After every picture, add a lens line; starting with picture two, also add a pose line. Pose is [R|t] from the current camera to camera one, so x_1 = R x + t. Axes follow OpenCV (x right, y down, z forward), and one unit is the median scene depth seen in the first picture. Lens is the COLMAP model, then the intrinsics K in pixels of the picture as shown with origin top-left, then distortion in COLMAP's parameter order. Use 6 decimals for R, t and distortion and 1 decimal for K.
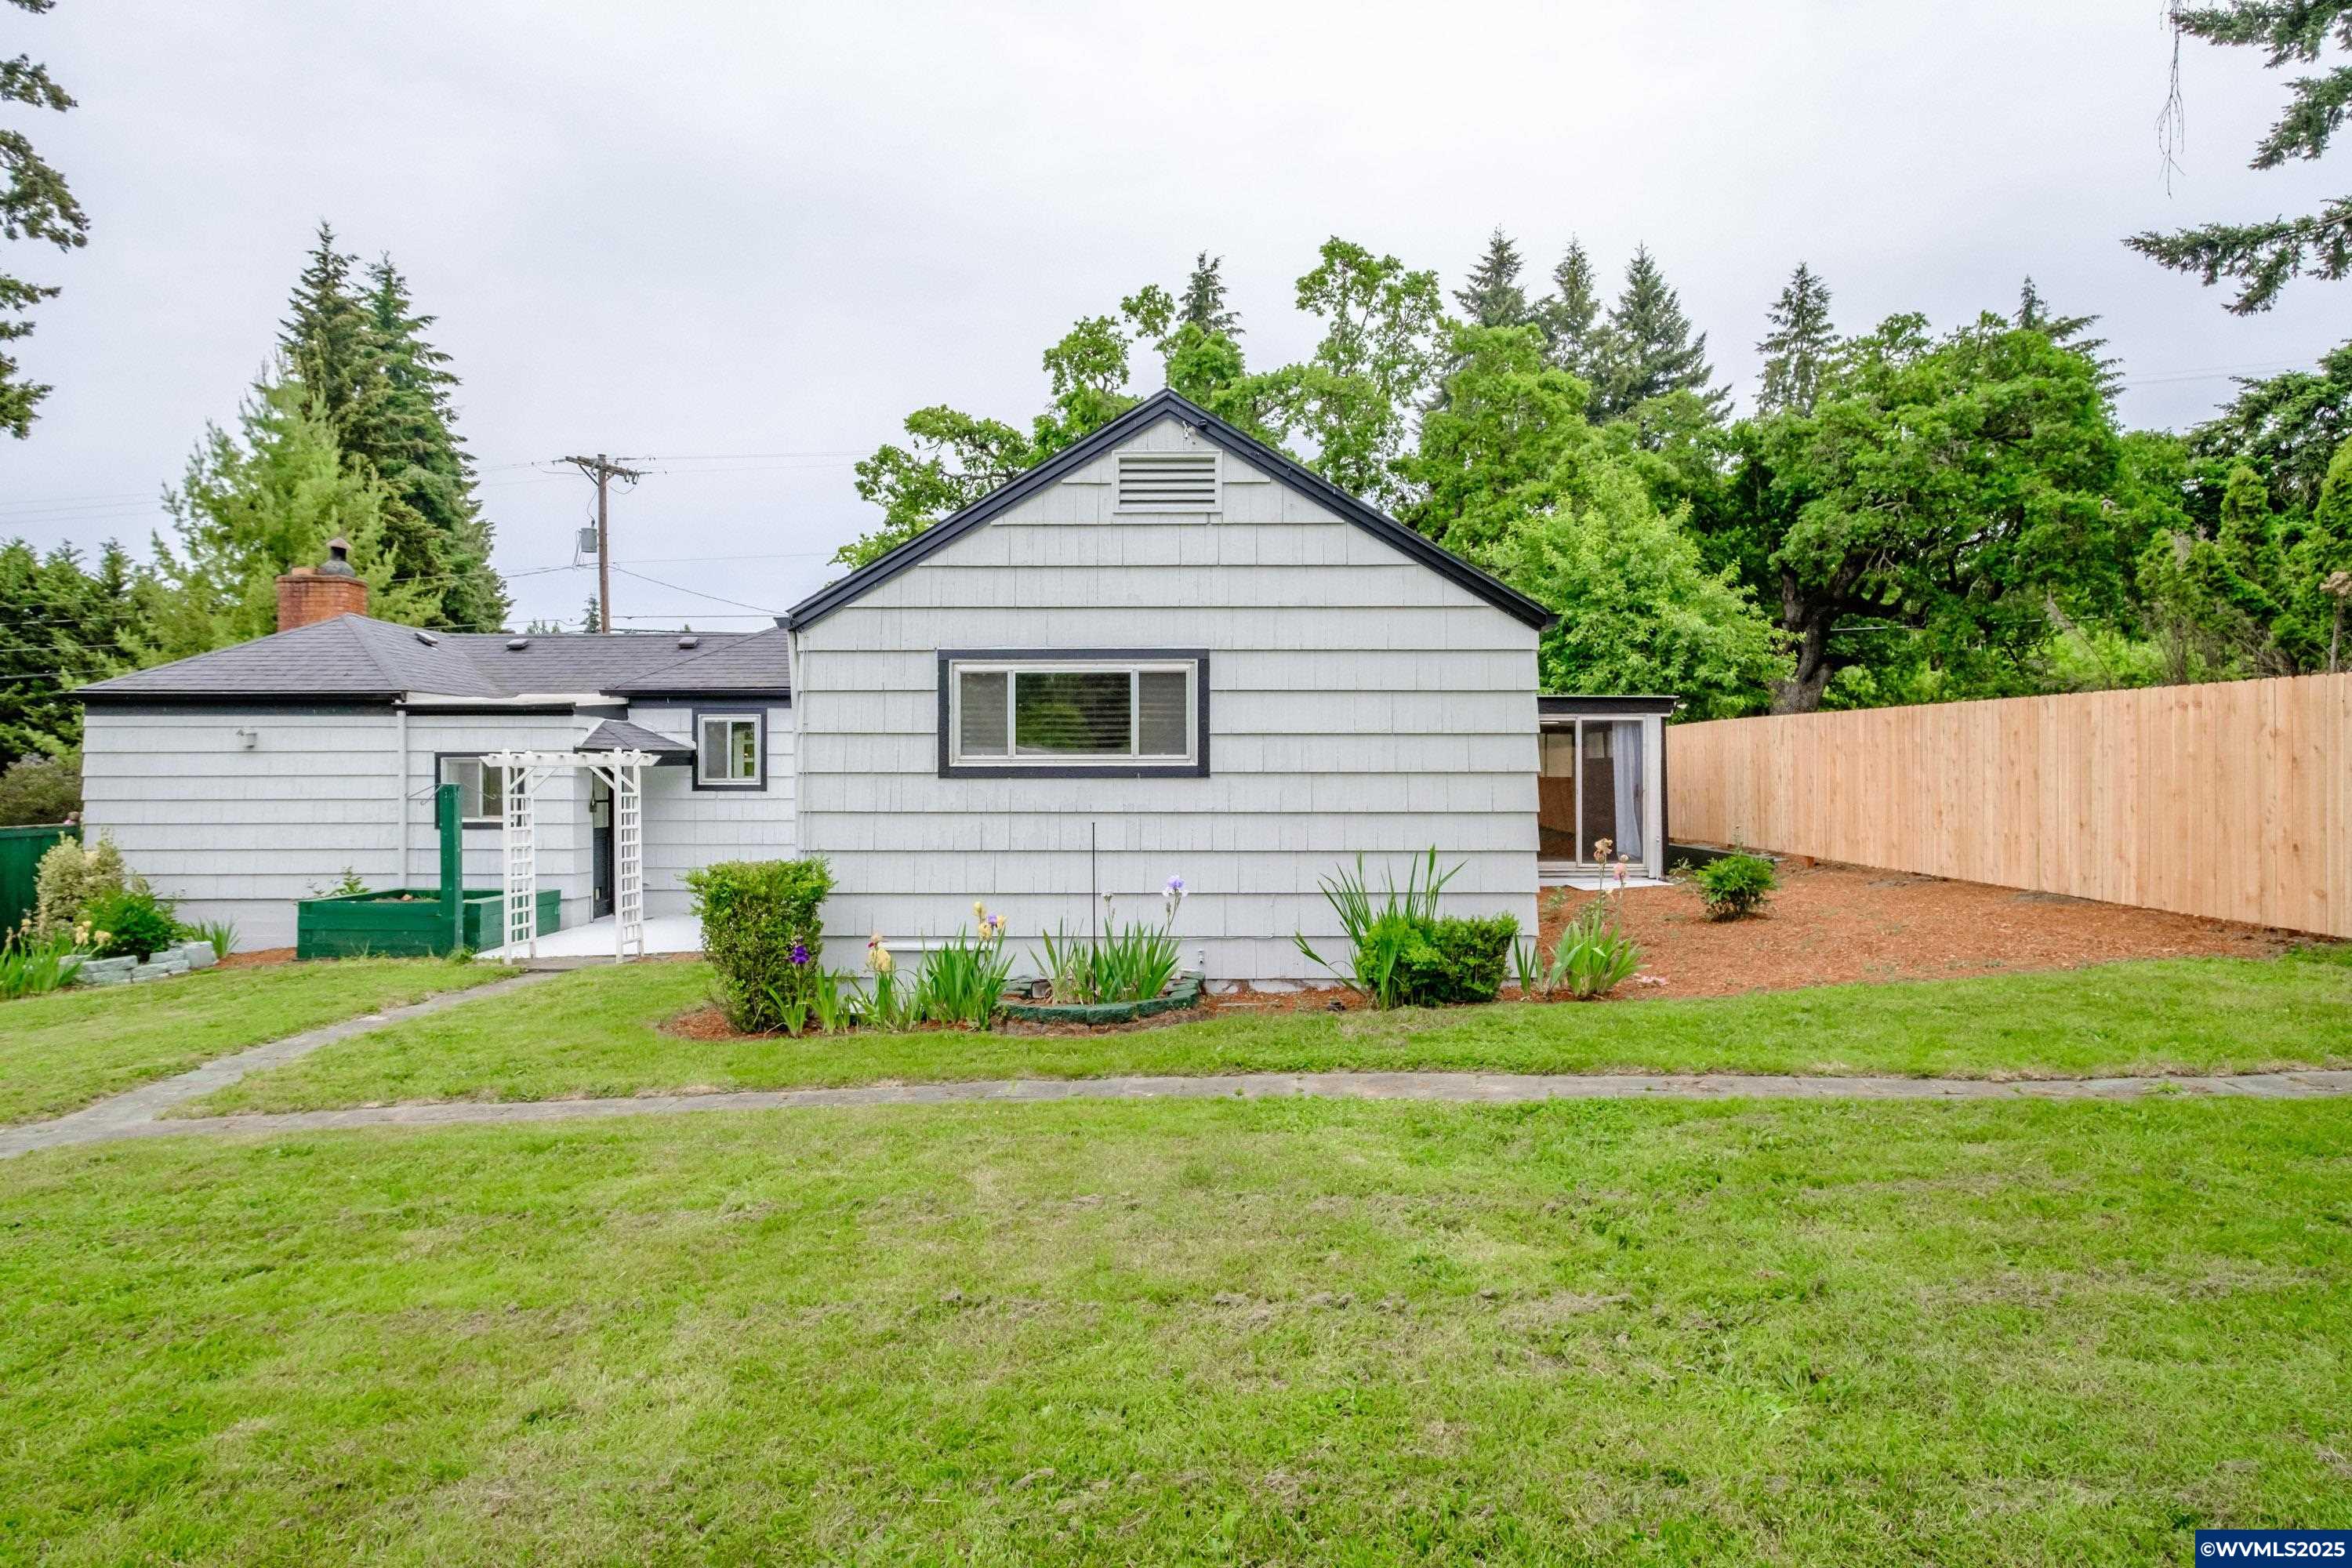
lens RADIAL K [[1317.0, 0, 1176.0], [0, 1317.0, 784.0], [0, 0, 1]] dist [0.003756, 0.000061]
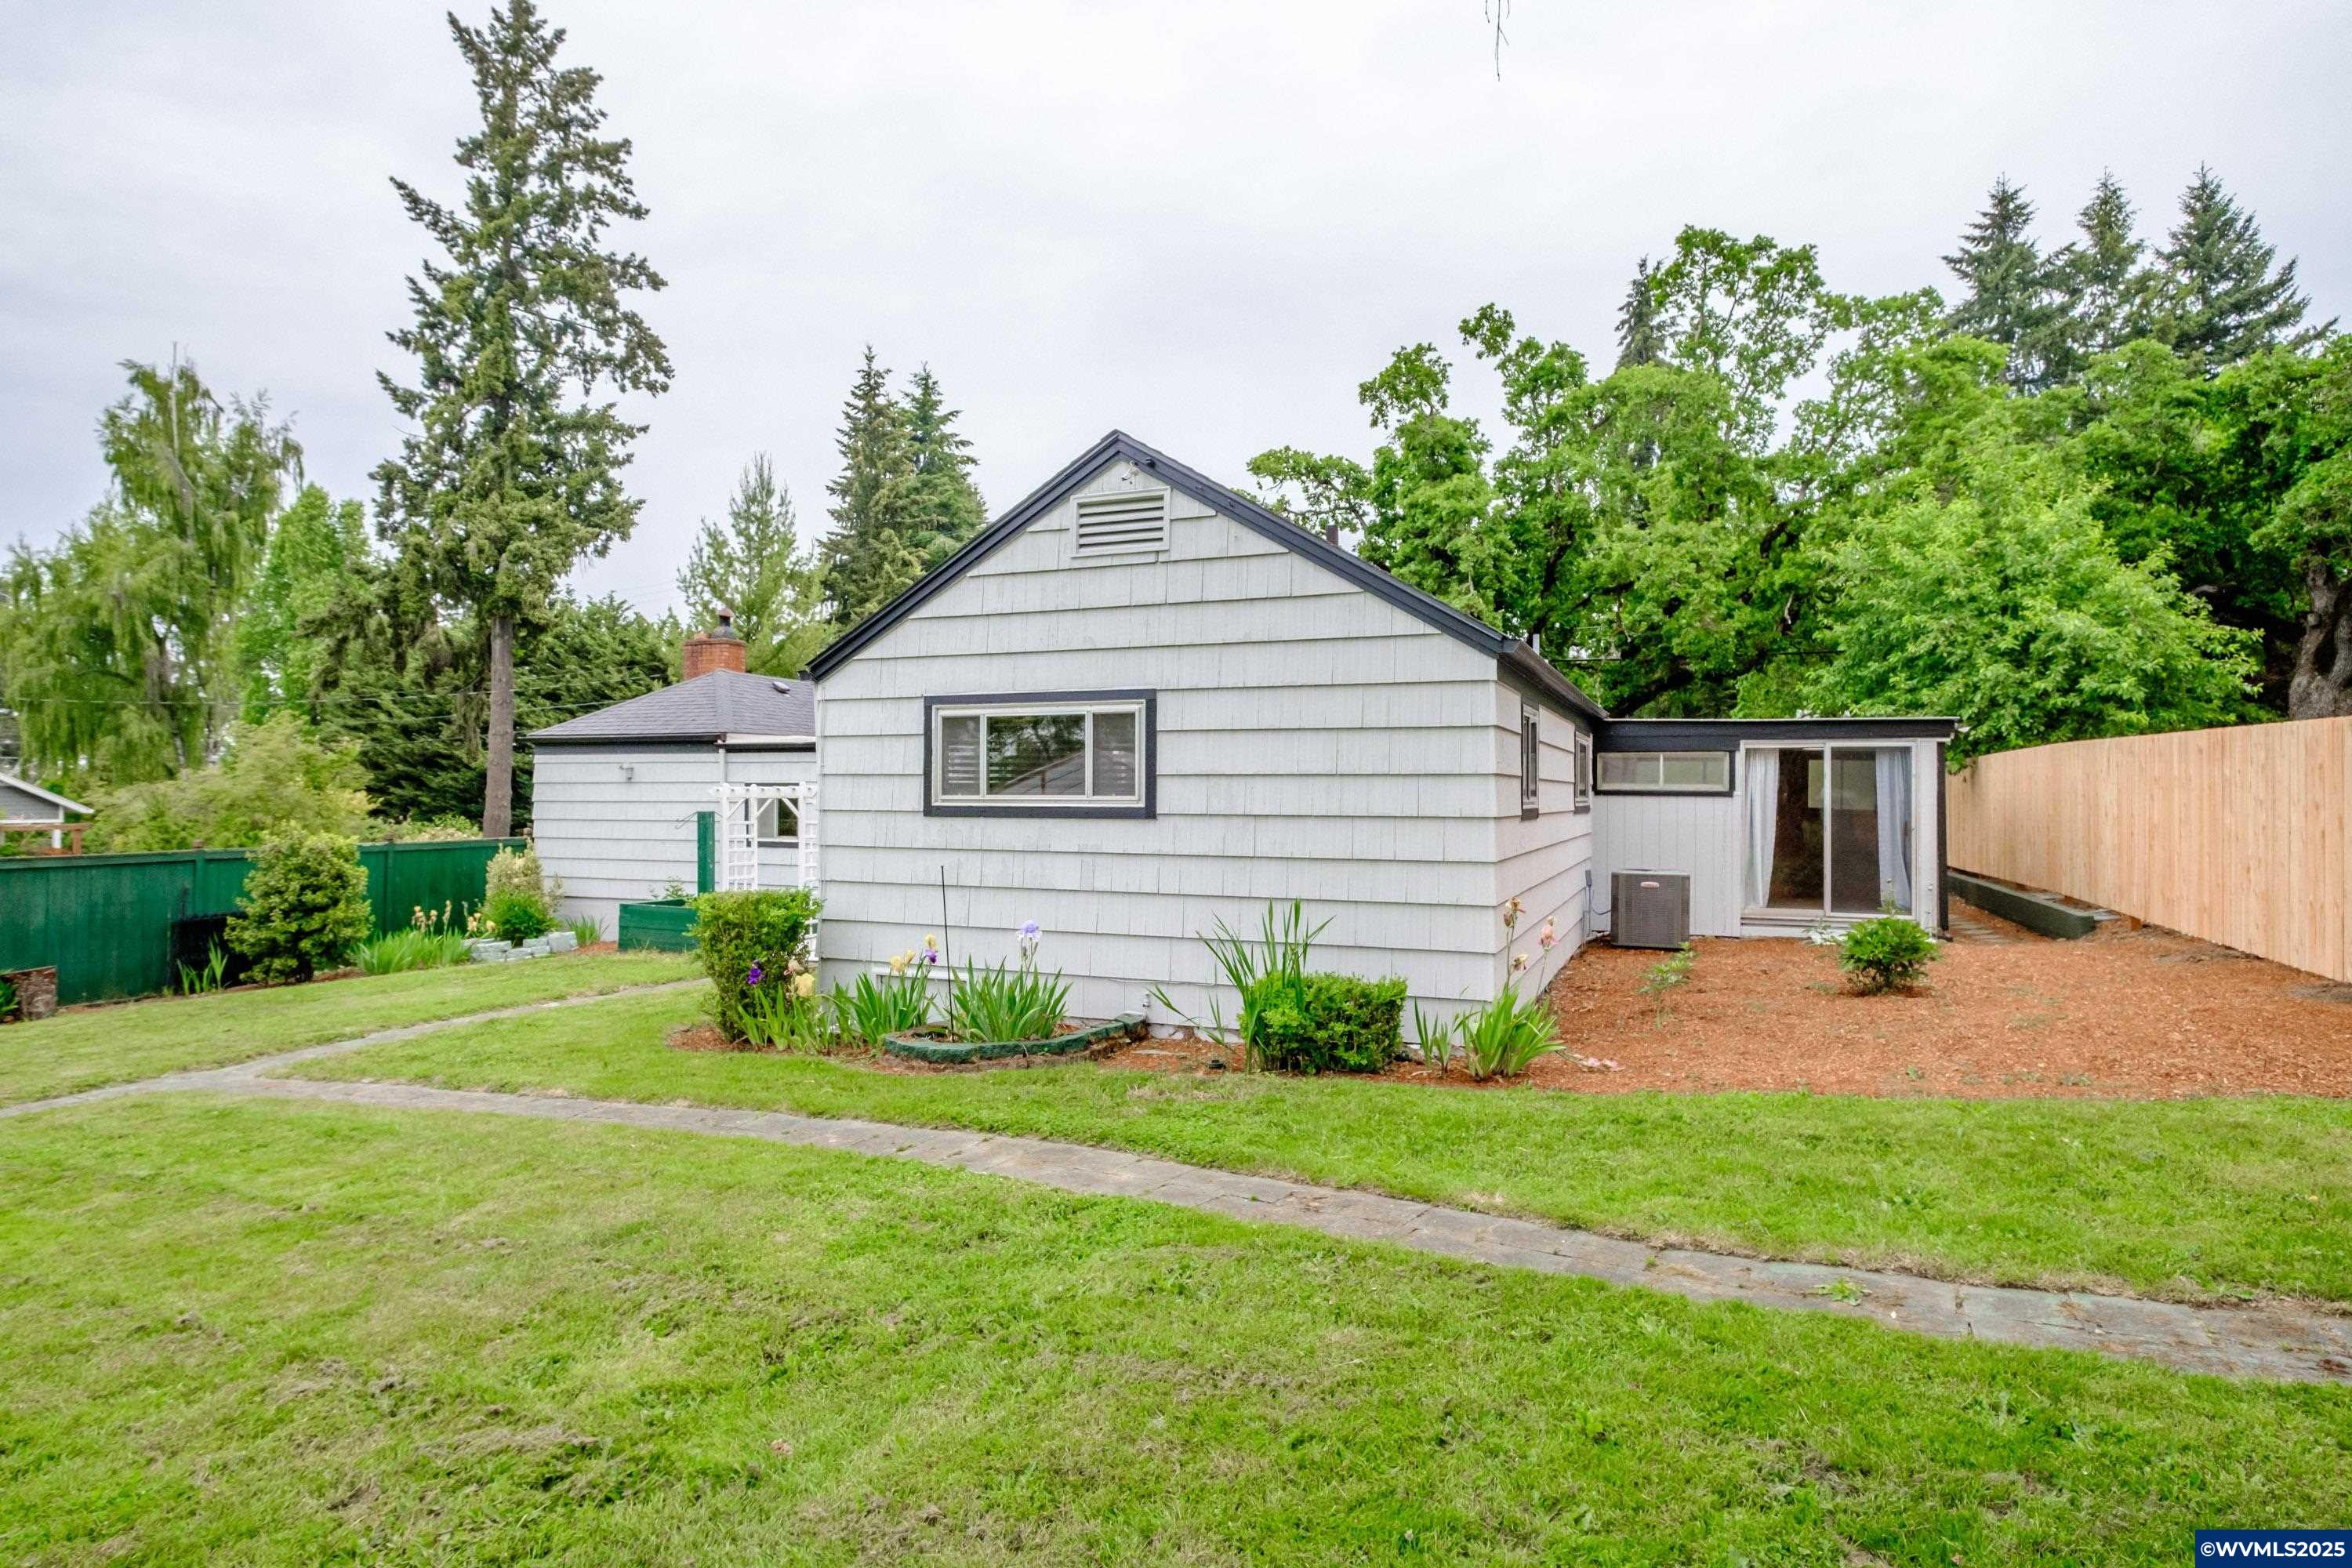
lens RADIAL K [[1260.5, 0, 1176.0], [0, 1260.5, 784.0], [0, 0, 1]] dist [-0.000599, 0.001174]
pose [[0.926382, 0.001865, -0.376580, 0.158852], [-0.006852, 0.999906, -0.011905, -0.008069], [0.376522, 0.013609, 0.926308, 0.053024]]
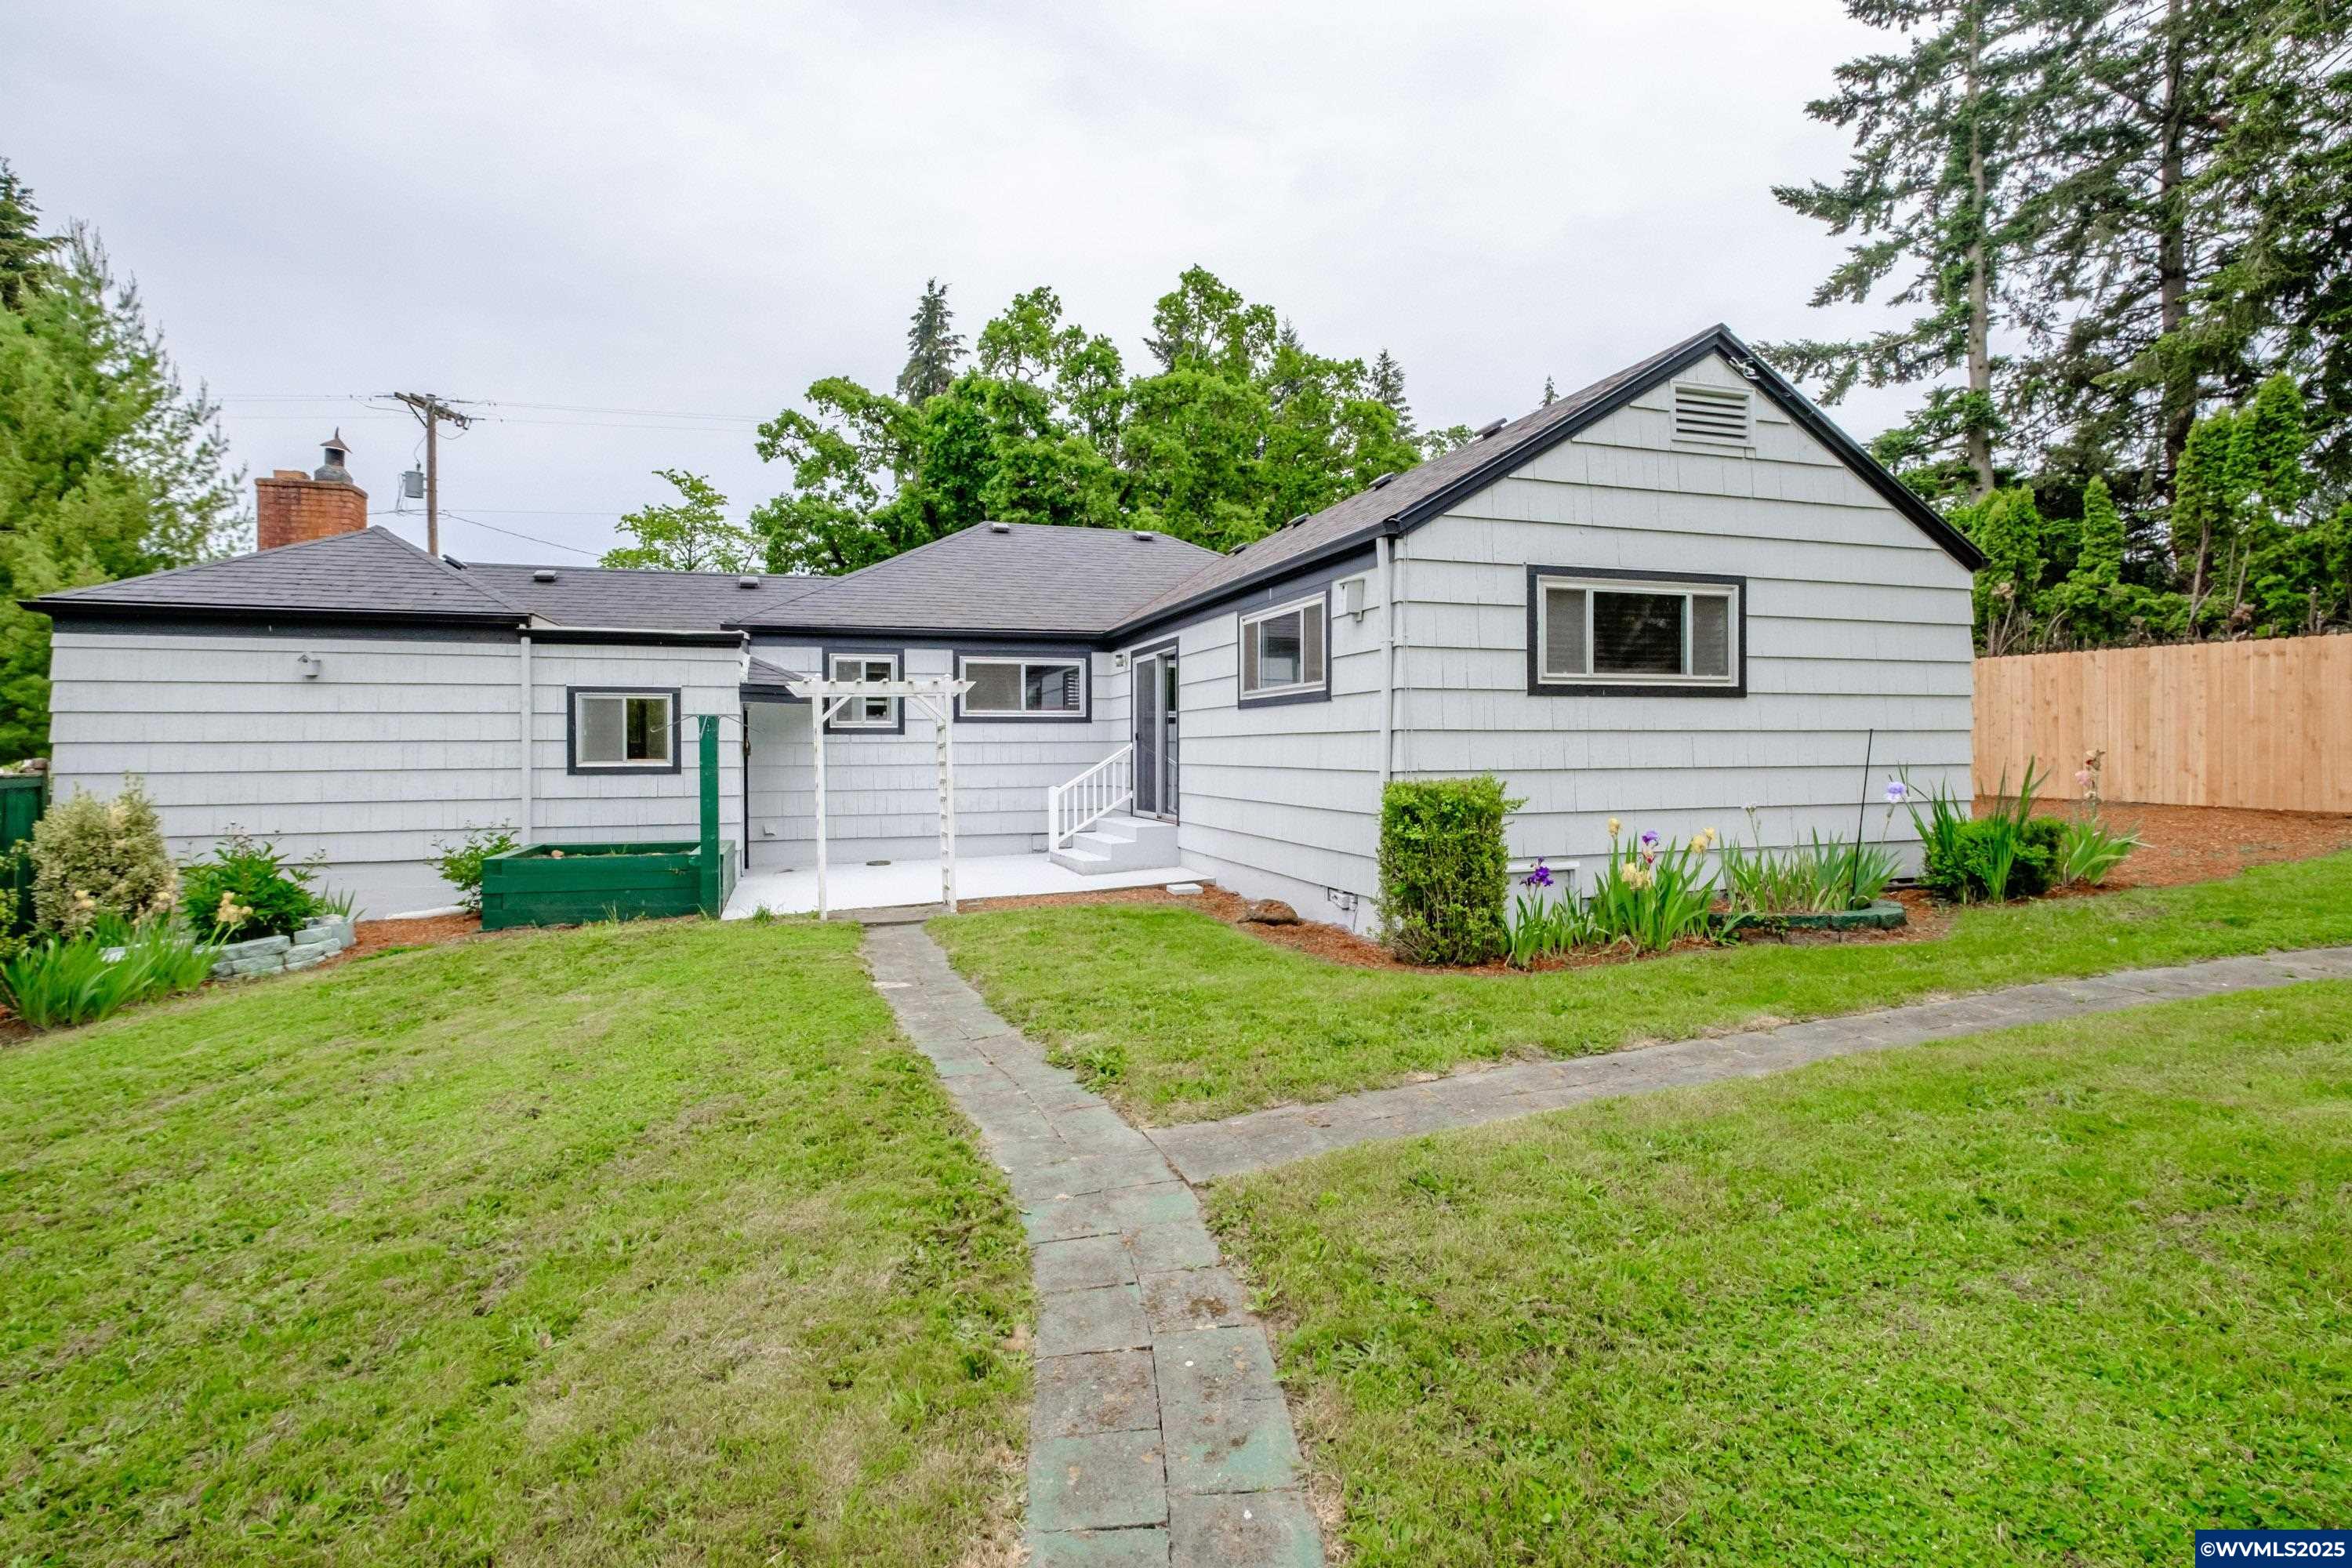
lens RADIAL K [[1109.9, 0, 1169.2], [0, 1109.9, 745.6], [0, 0, 1]] dist [0.001605, -0.000204]
pose [[0.948003, -0.002729, 0.318250, -0.280745], [0.005776, 0.999946, -0.008631, 0.015537], [-0.318209, 0.010020, 0.947968, 0.122549]]
